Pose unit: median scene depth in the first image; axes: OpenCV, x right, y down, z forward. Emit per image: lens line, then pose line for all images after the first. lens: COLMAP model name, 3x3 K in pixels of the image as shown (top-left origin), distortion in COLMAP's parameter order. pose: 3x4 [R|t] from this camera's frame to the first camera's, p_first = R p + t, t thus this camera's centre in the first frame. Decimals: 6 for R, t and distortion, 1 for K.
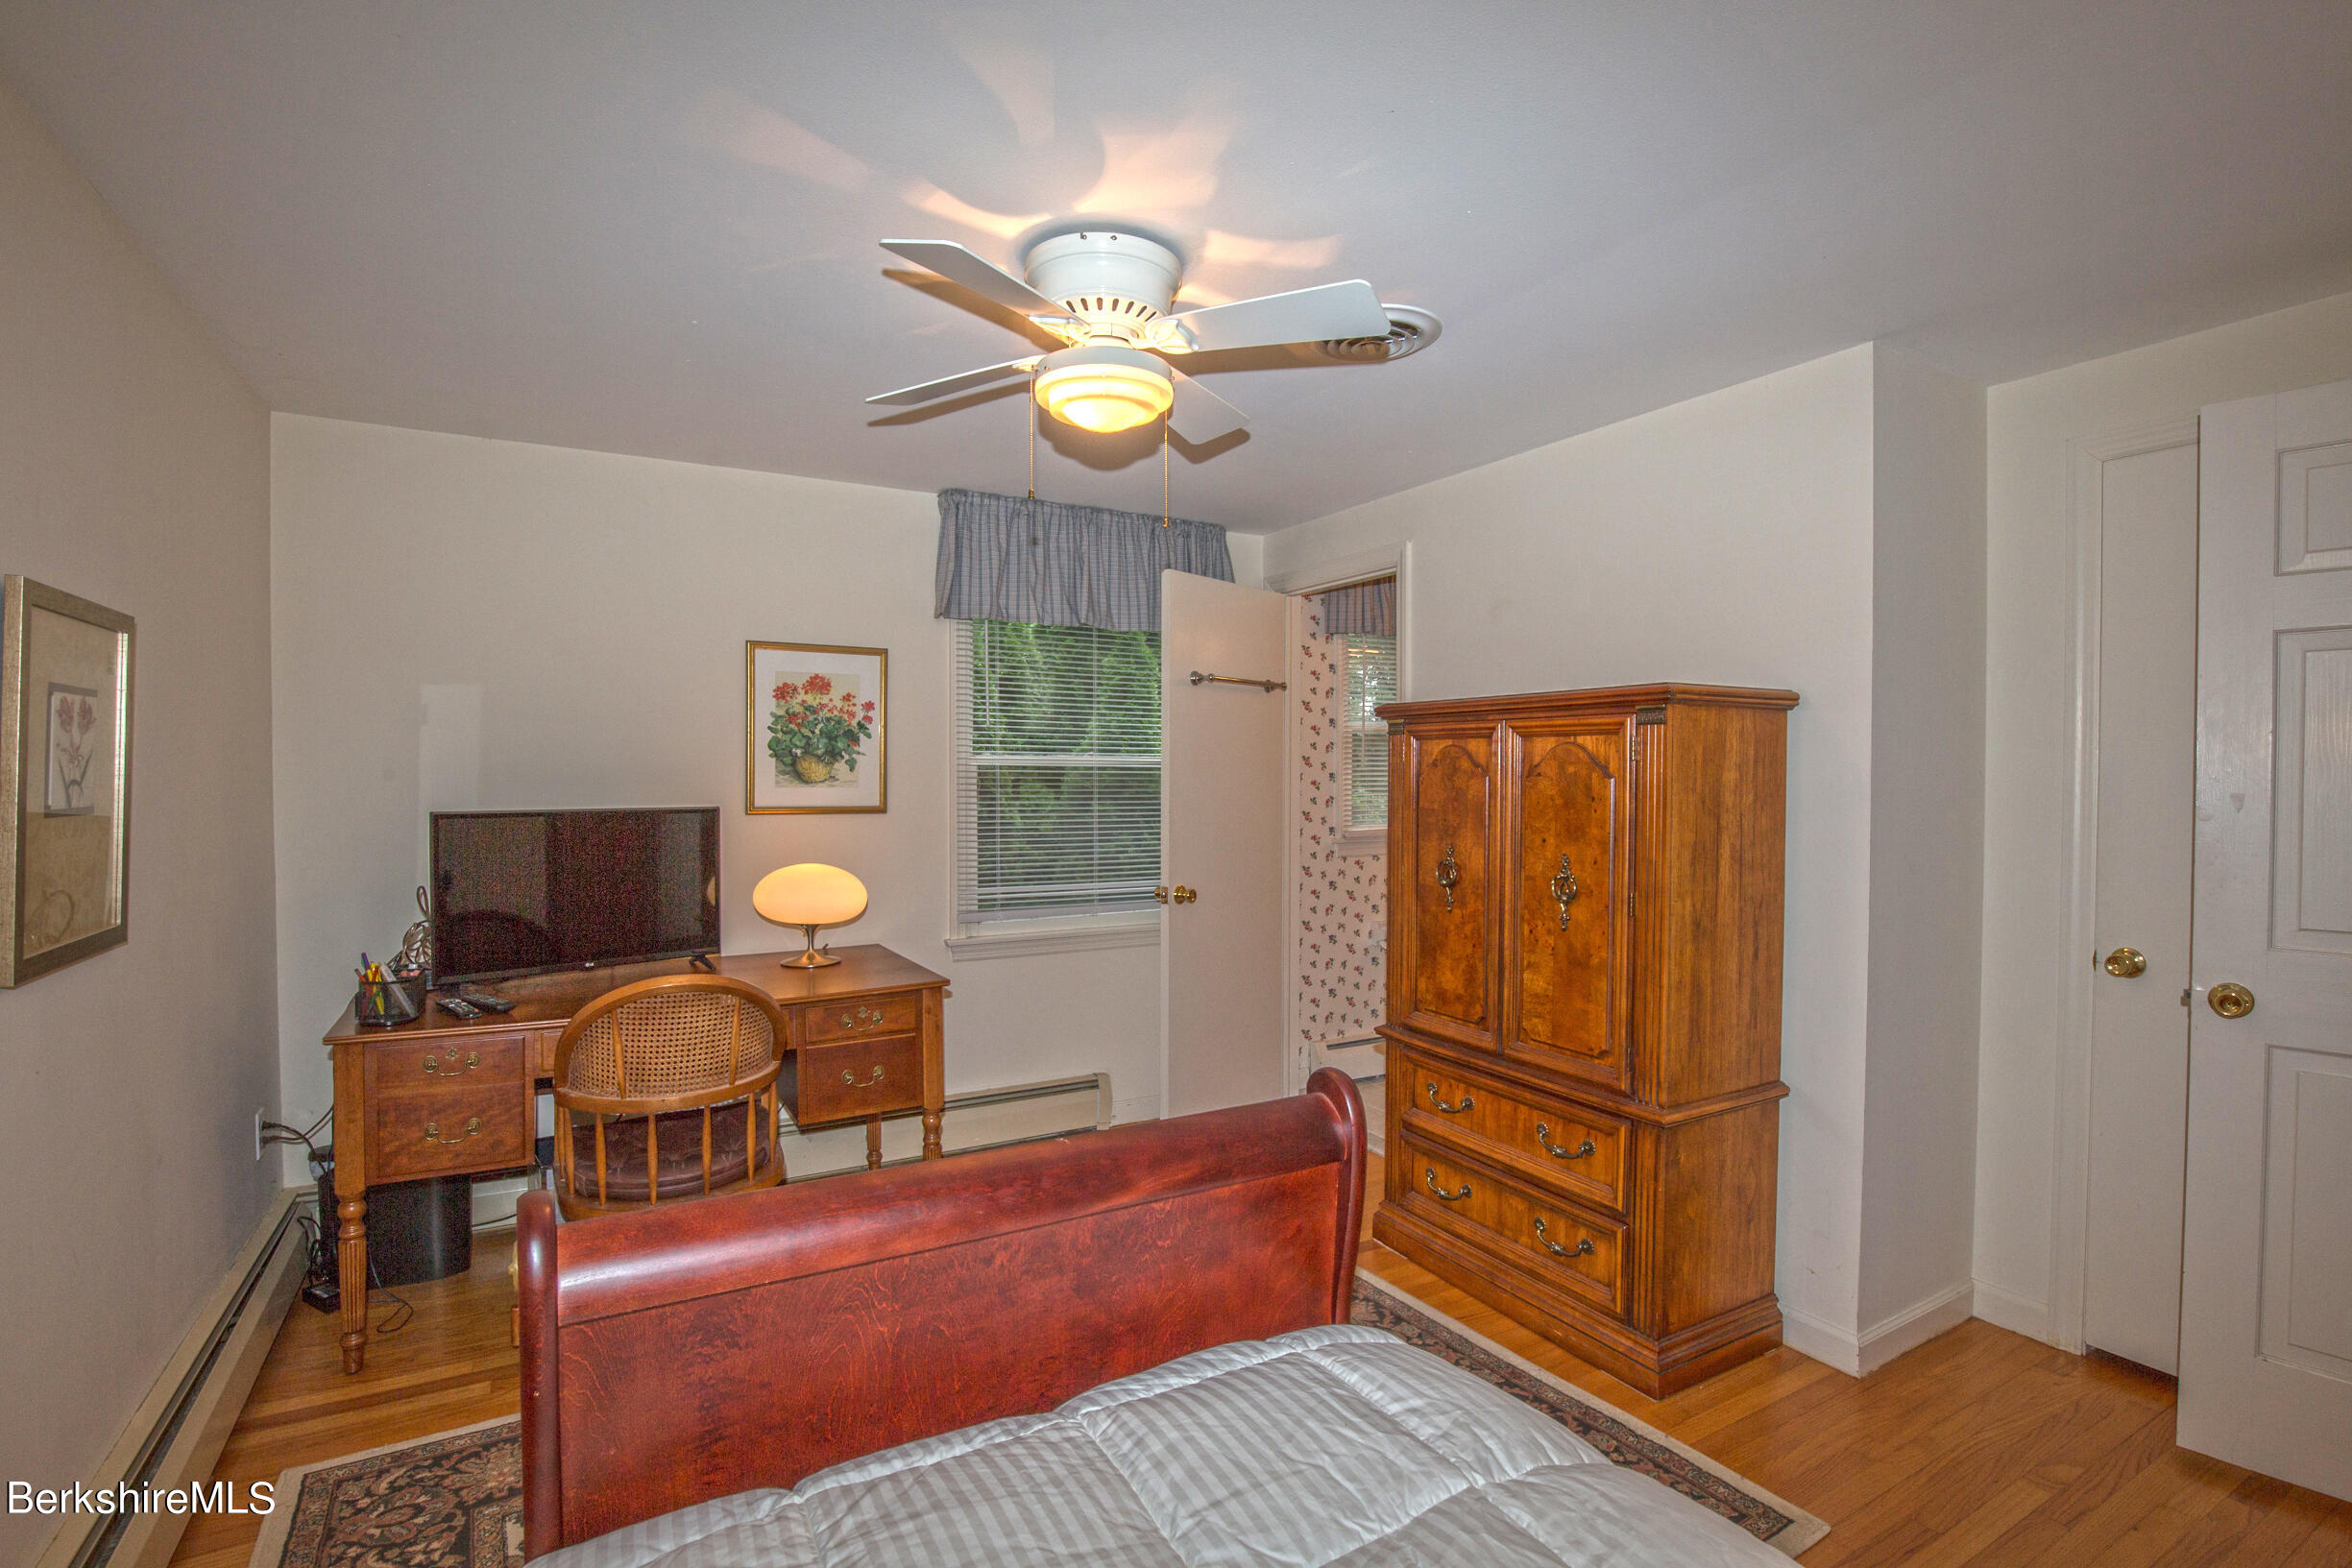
lens RADIAL K [[1098.3, 0, 1179.6], [0, 1098.3, 779.5], [0, 0, 1]] dist [-0.029067, 0.004187]
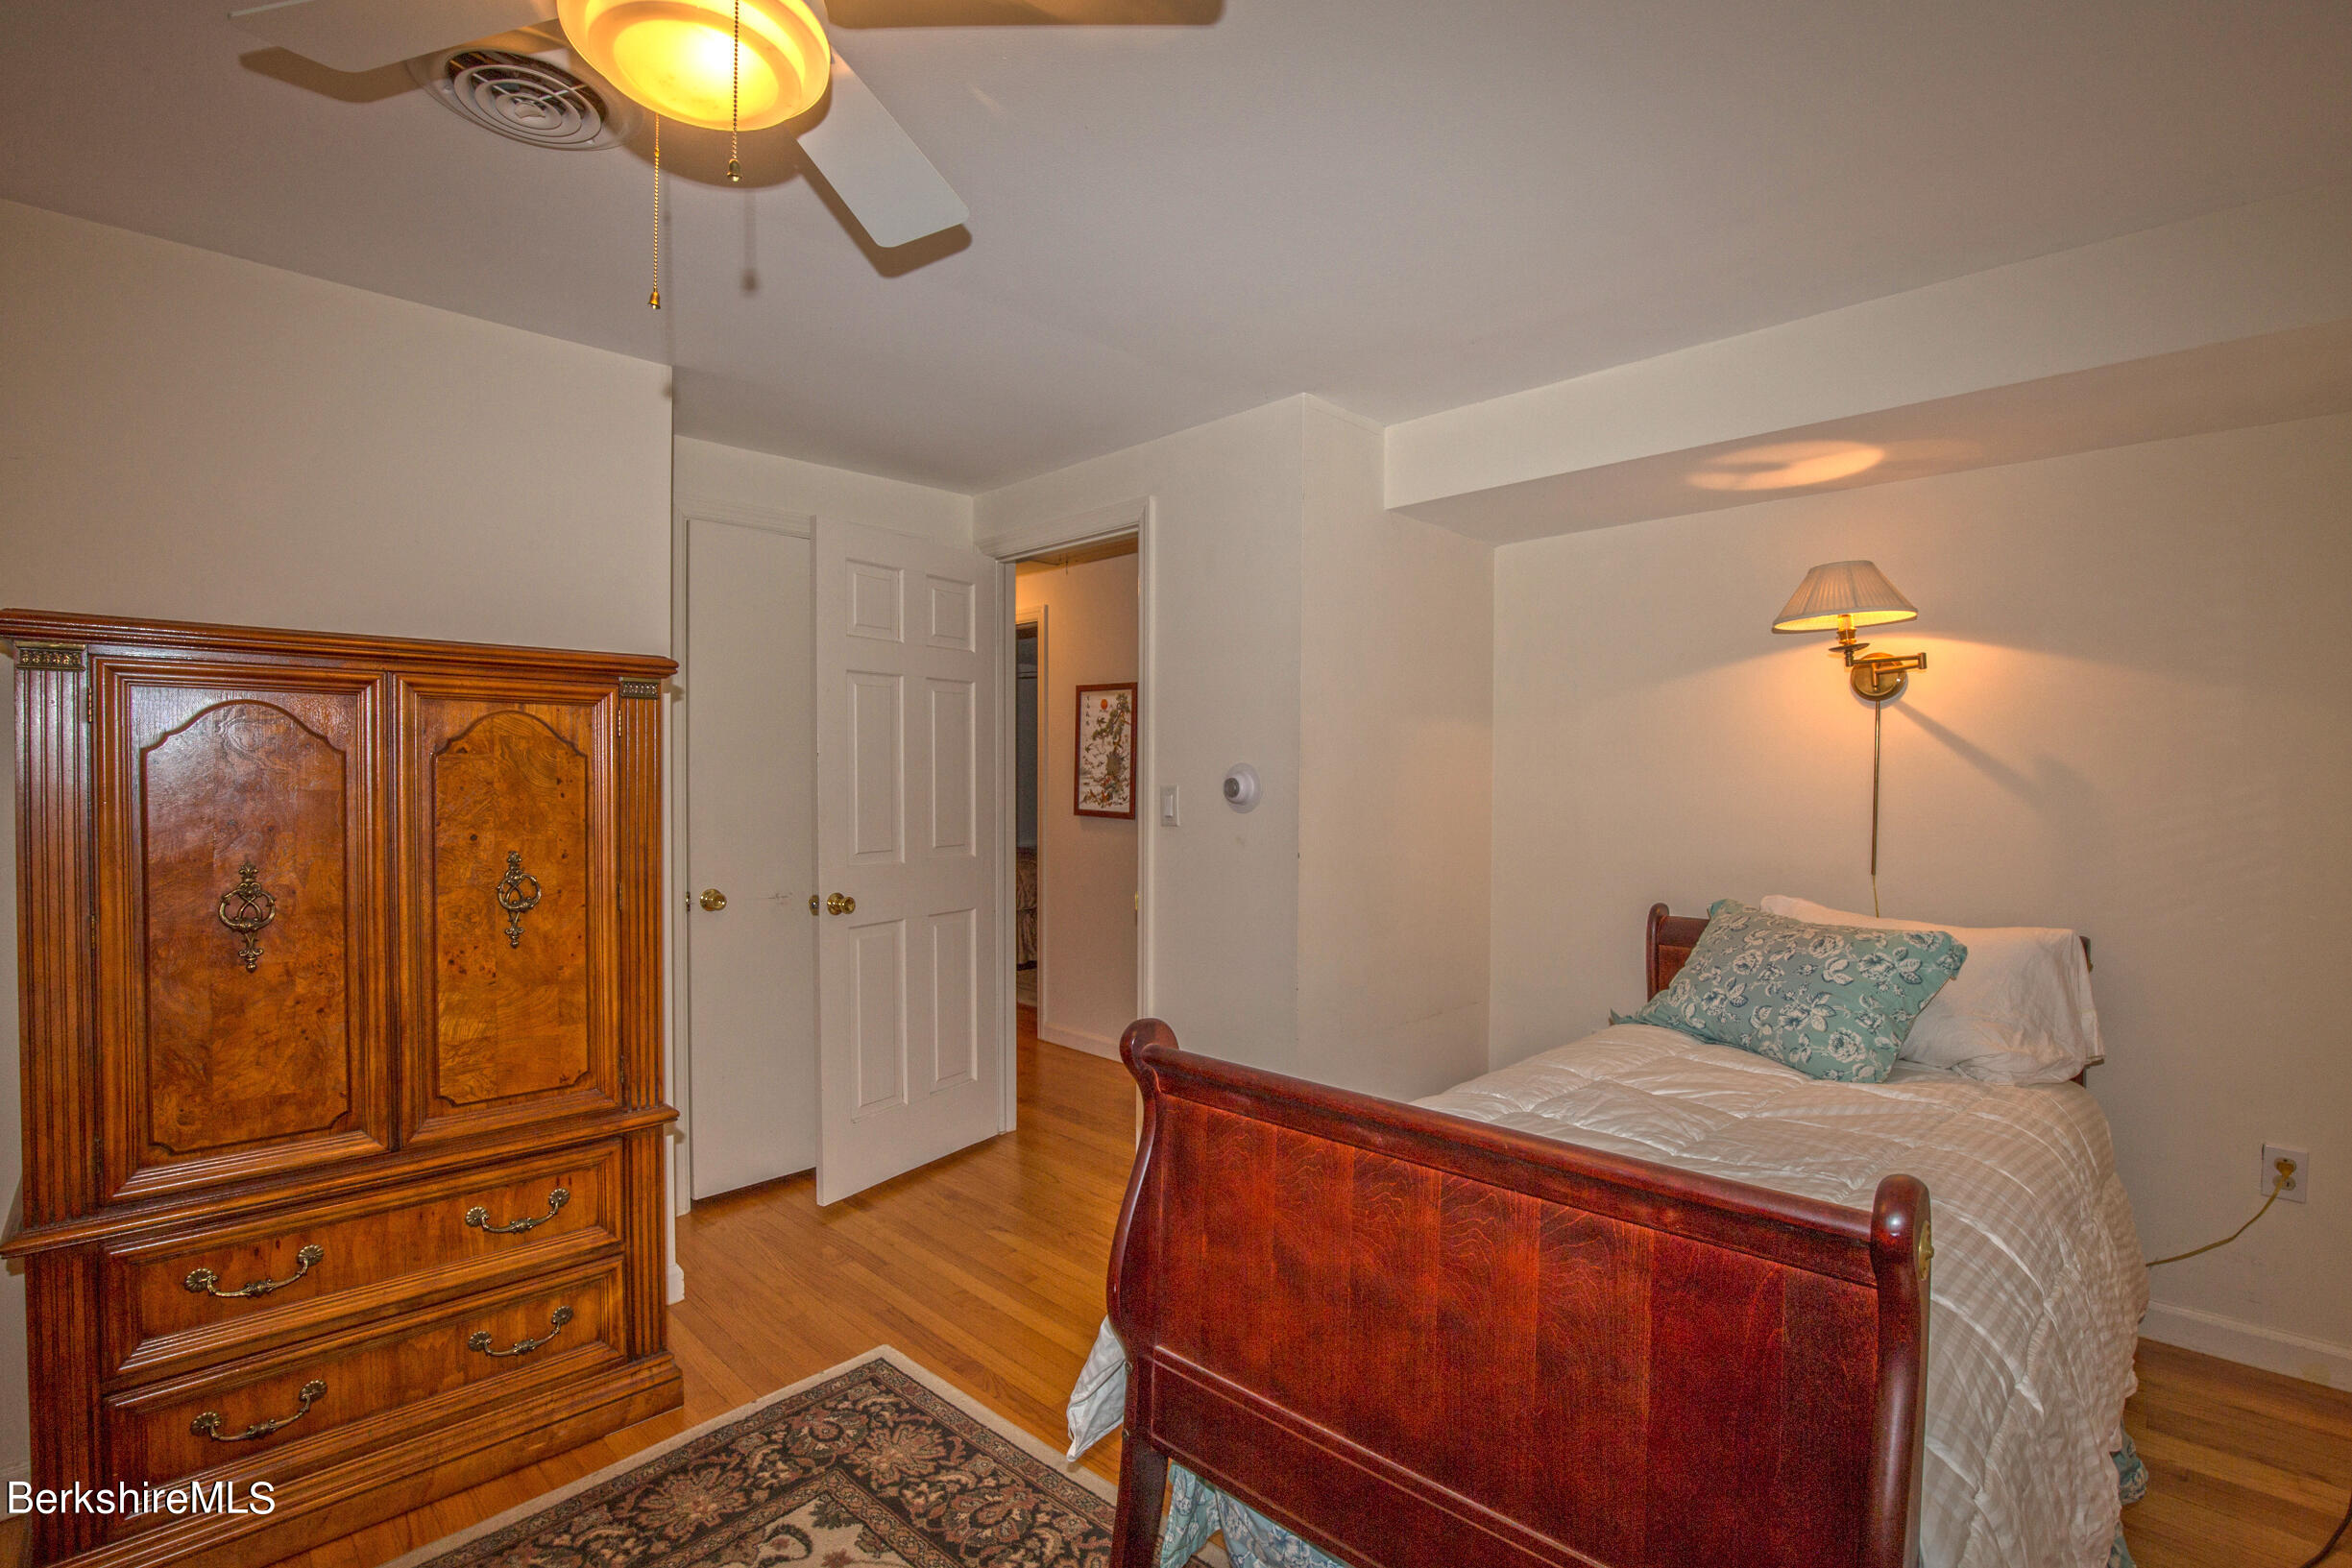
lens RADIAL K [[1098.3, 0, 1179.6], [0, 1098.3, 786.2], [0, 0, 1]] dist [-0.029067, 0.004187]
pose [[-0.266476, -0.015078, 0.963724, -0.546890], [0.003853, 0.999853, 0.016709, 0.009374], [-0.963834, 0.008166, -0.266379, 0.759515]]
